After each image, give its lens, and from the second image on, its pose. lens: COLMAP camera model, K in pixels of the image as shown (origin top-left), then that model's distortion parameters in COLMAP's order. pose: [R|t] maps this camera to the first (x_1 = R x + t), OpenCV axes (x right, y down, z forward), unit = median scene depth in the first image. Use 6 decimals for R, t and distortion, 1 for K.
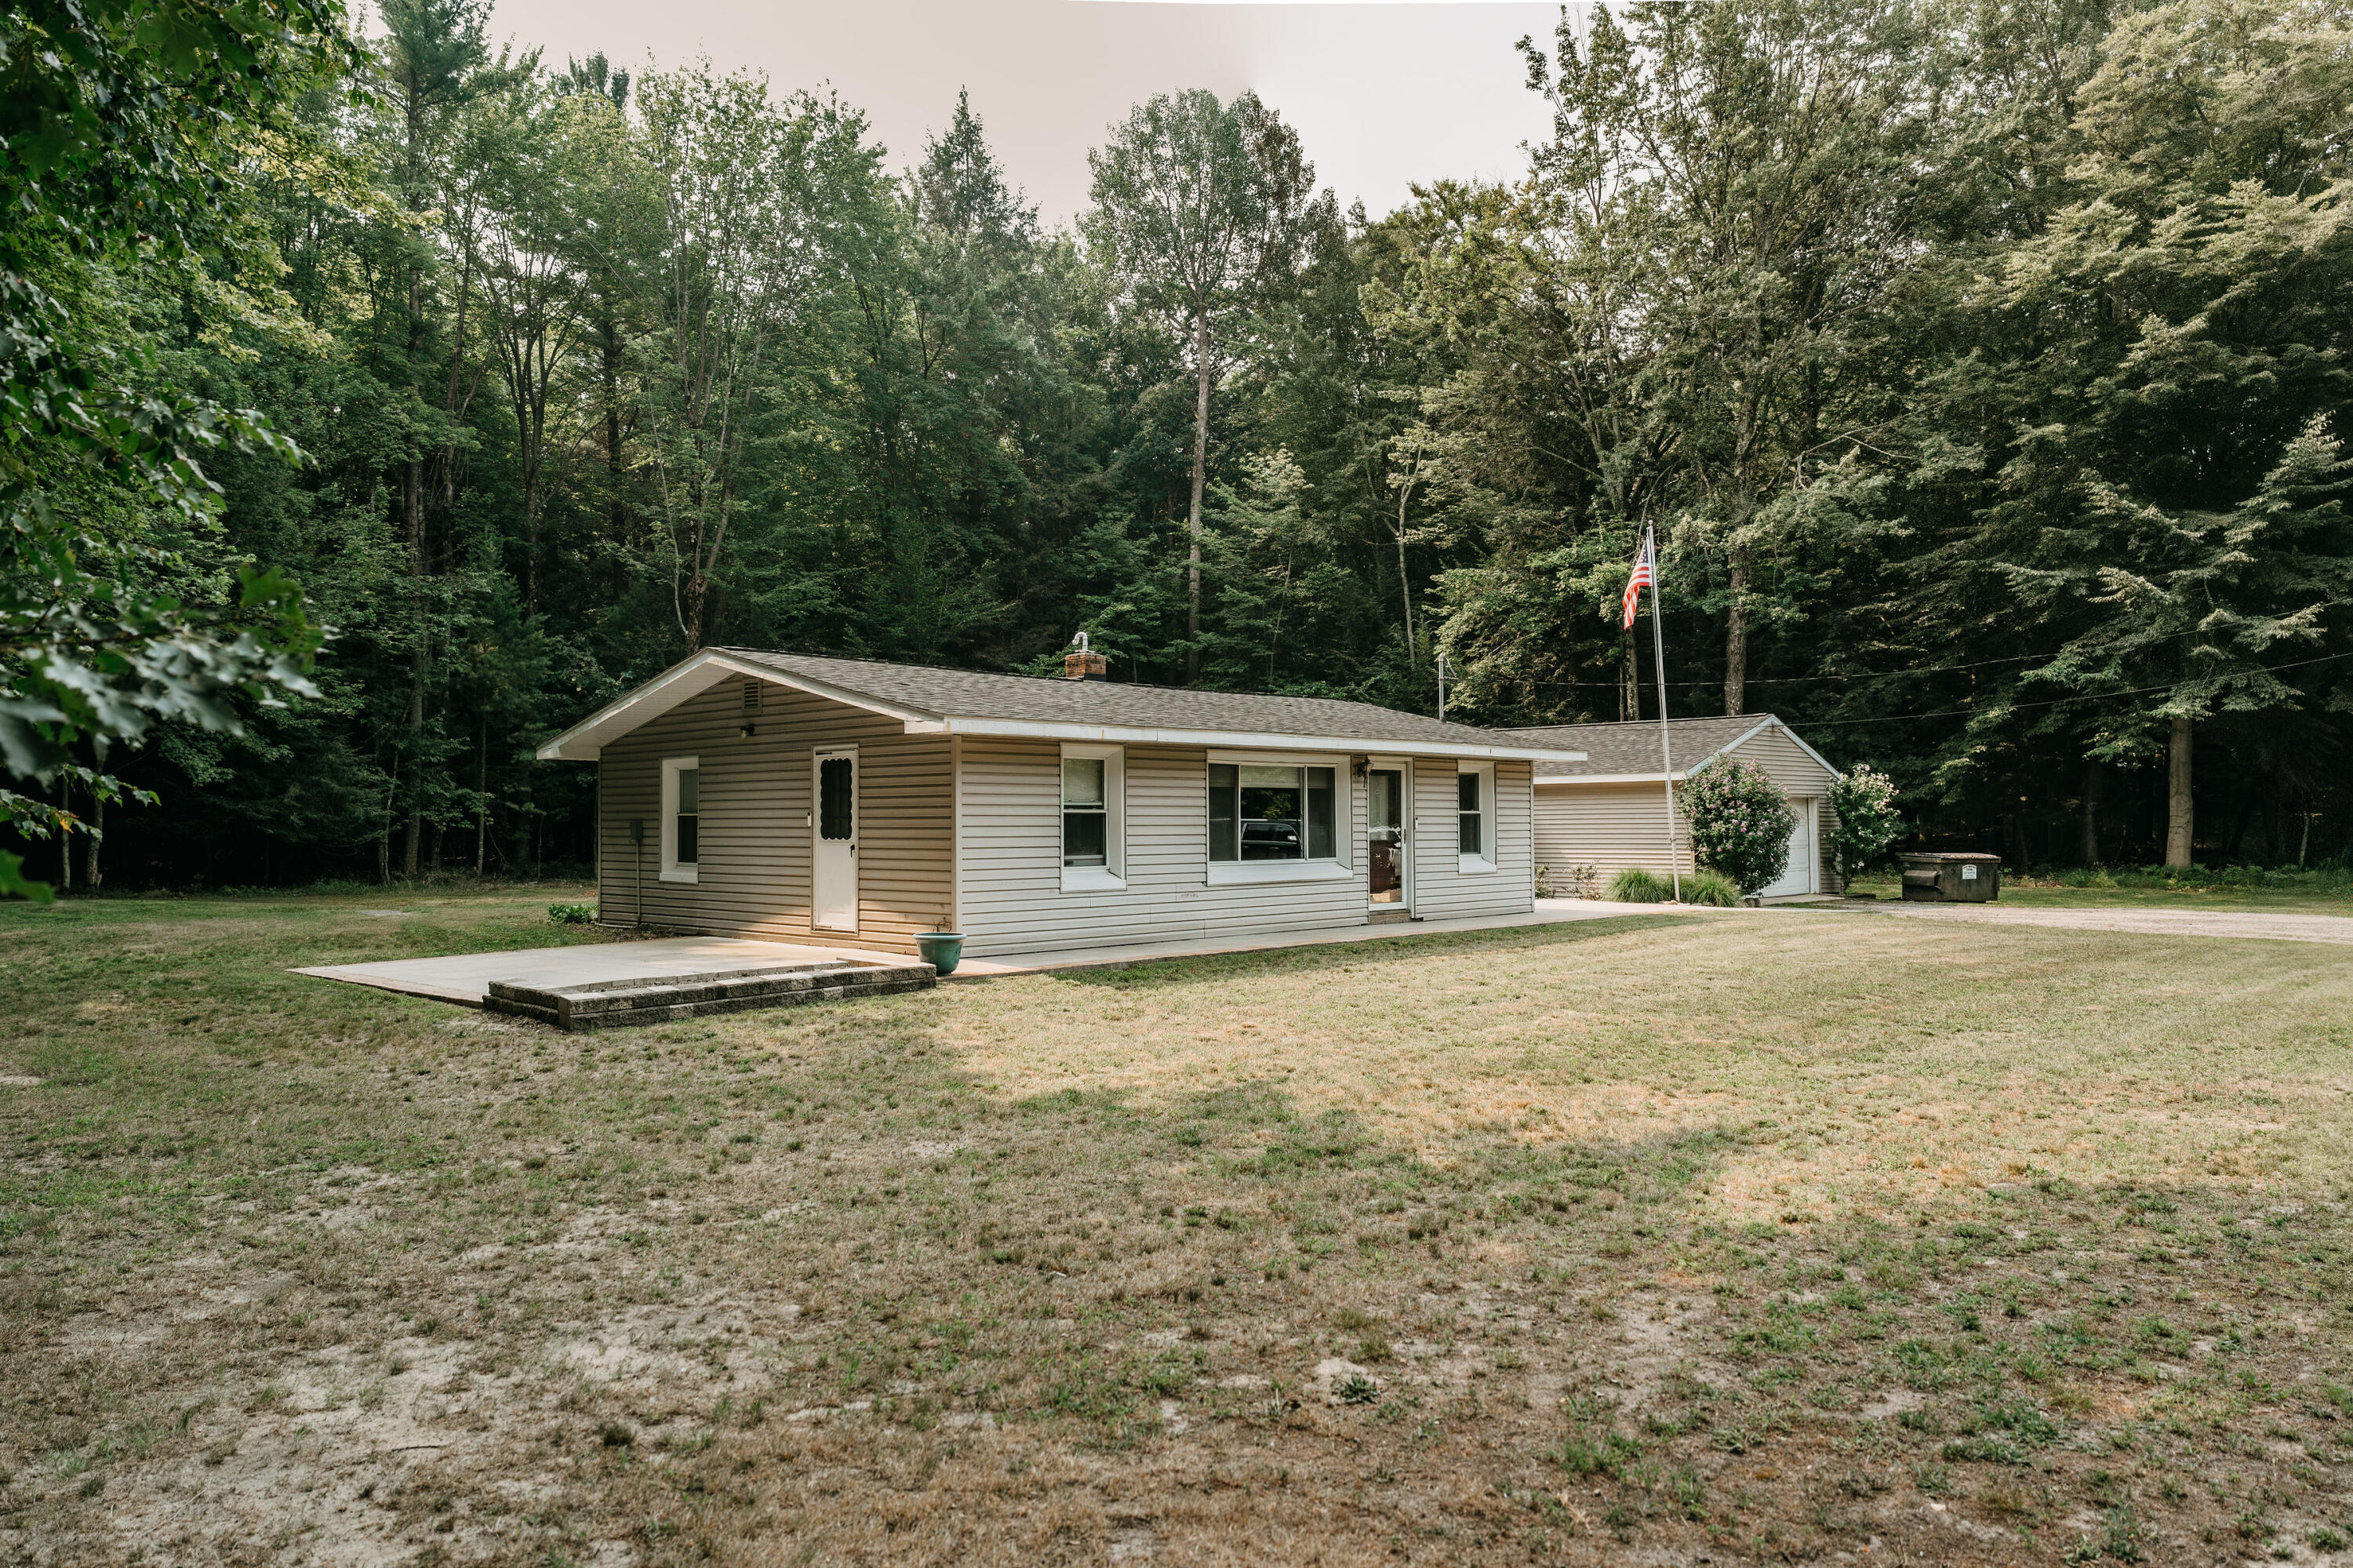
lens RADIAL K [[1610.1, 0, 1151.1], [0, 1610.1, 814.2], [0, 0, 1]] dist [-0.022926, 0.010526]
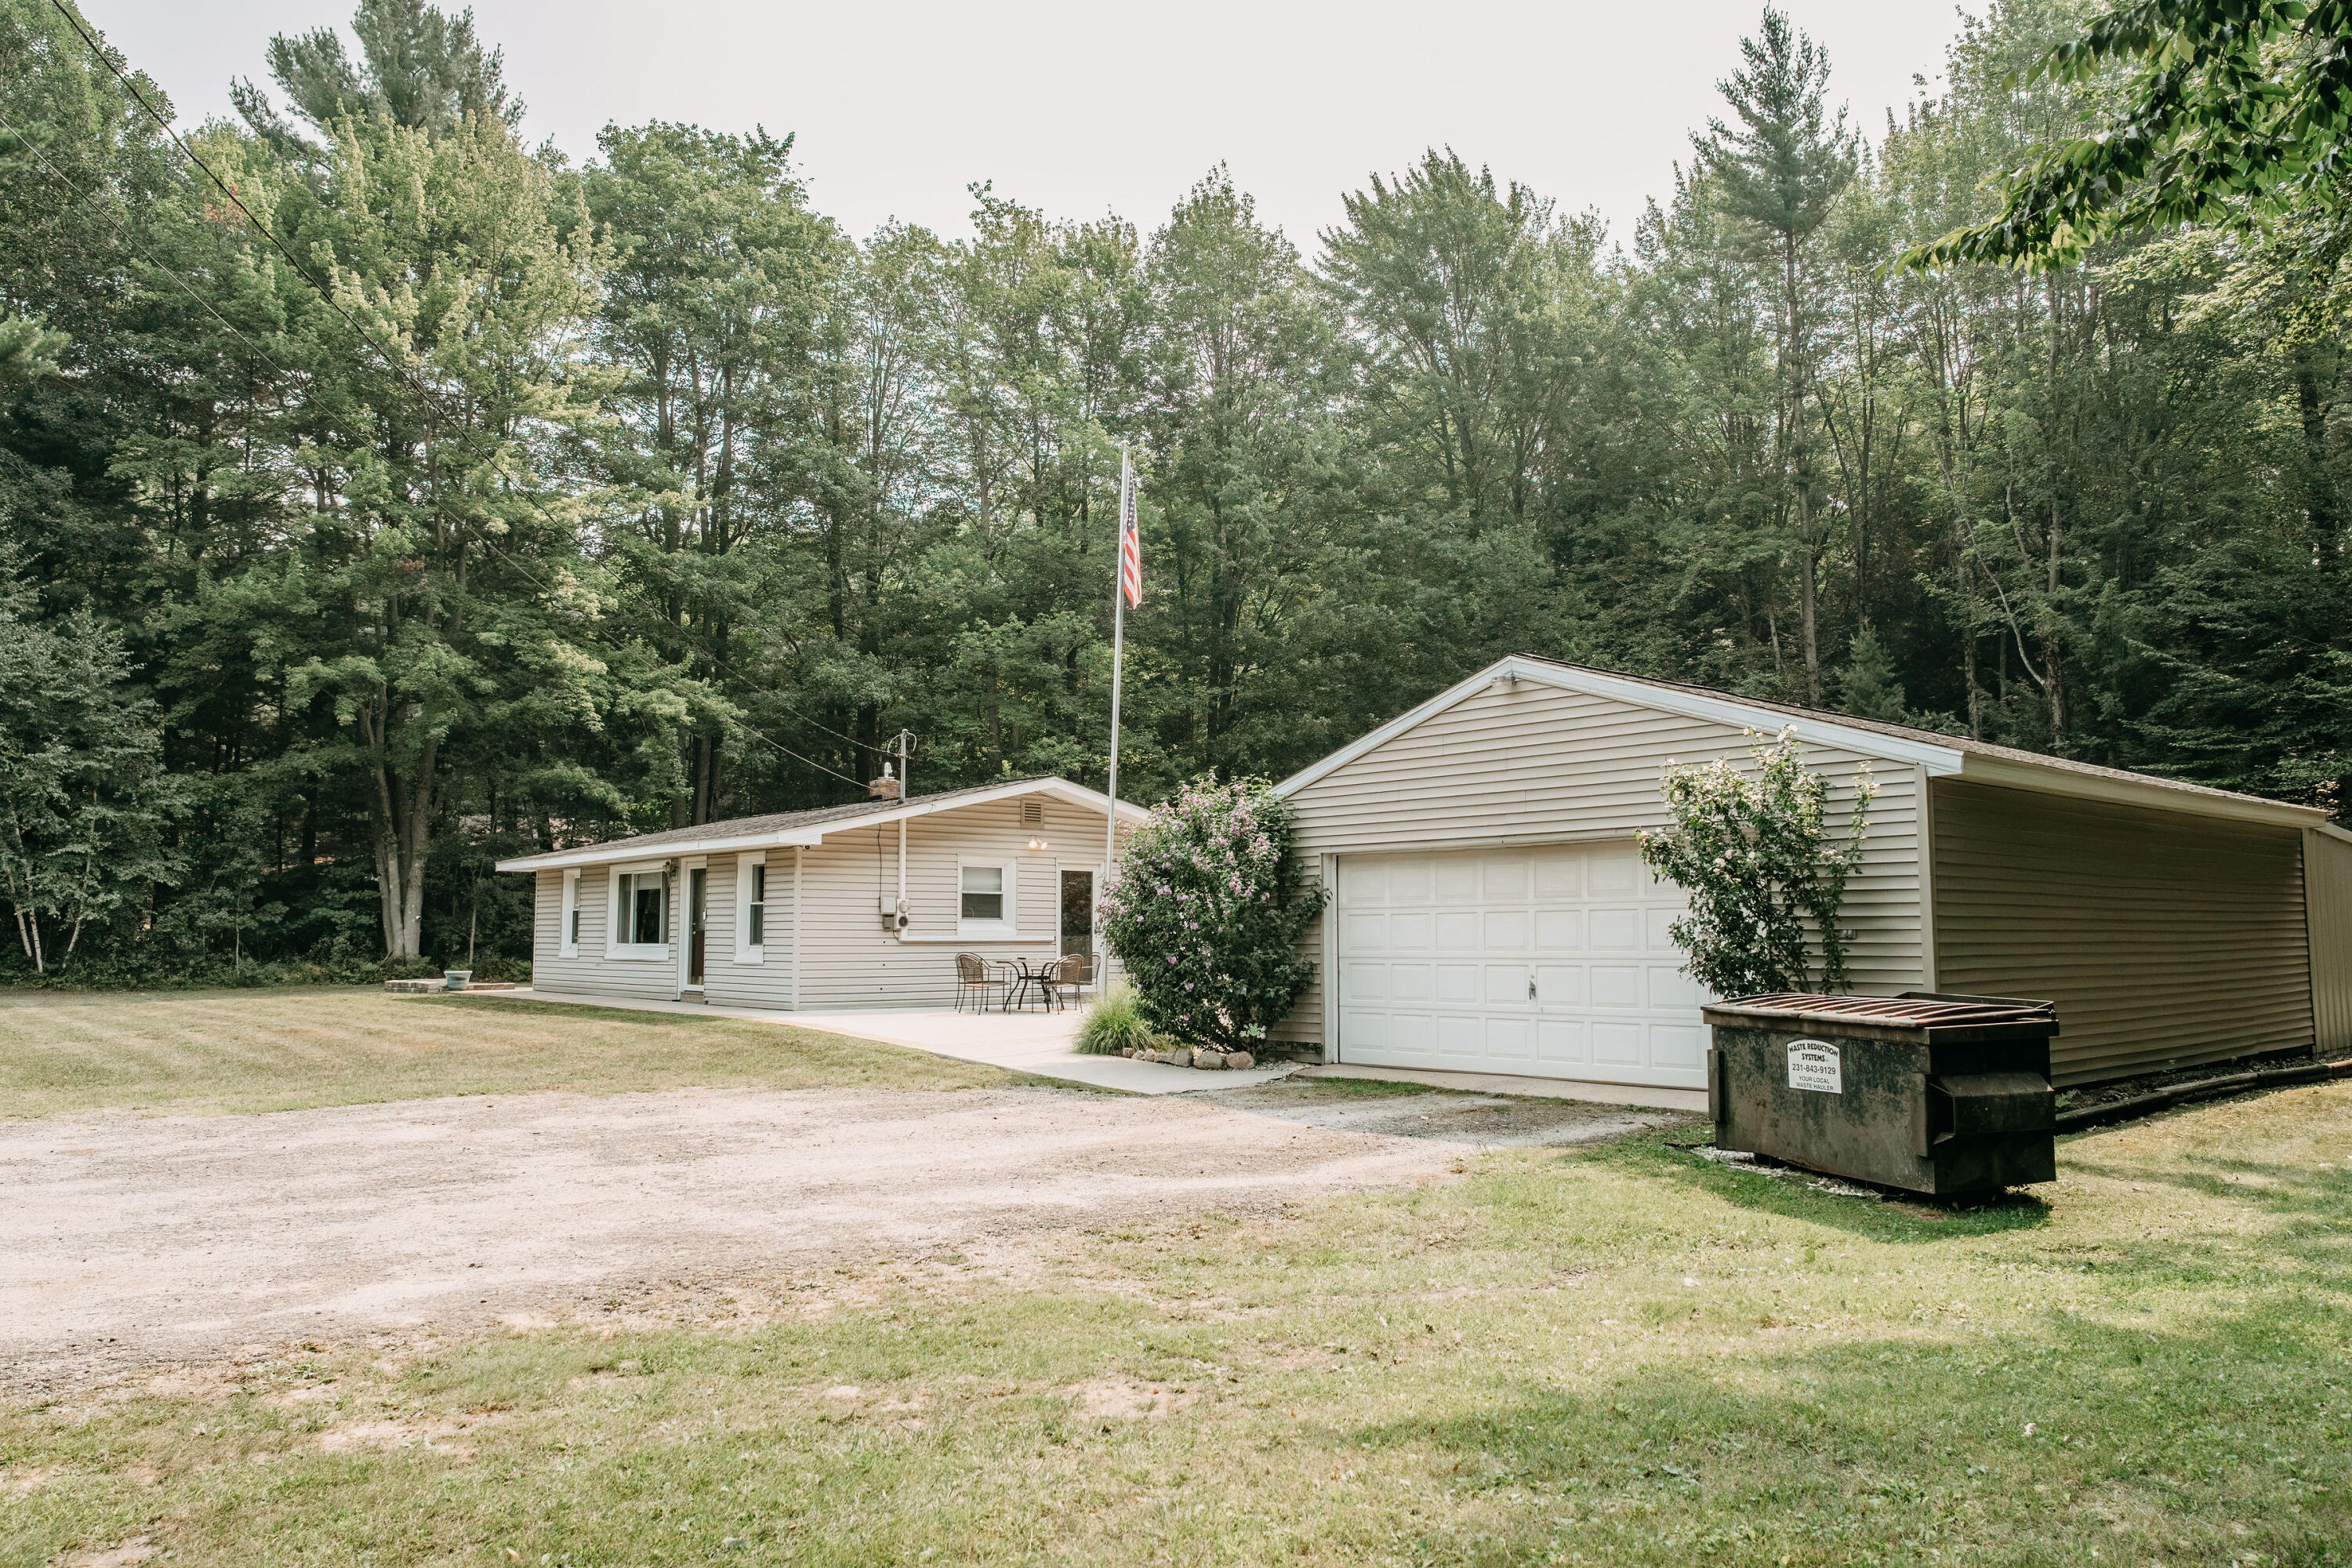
lens RADIAL K [[1609.4, 0, 1156.6], [0, 1609.4, 788.7], [0, 0, 1]] dist [-0.022926, 0.010526]
pose [[-0.099989, -0.087399, -0.991143, 1.180034], [0.004870, 0.996080, -0.088326, 0.017345], [0.994977, -0.013659, -0.099172, 1.350042]]
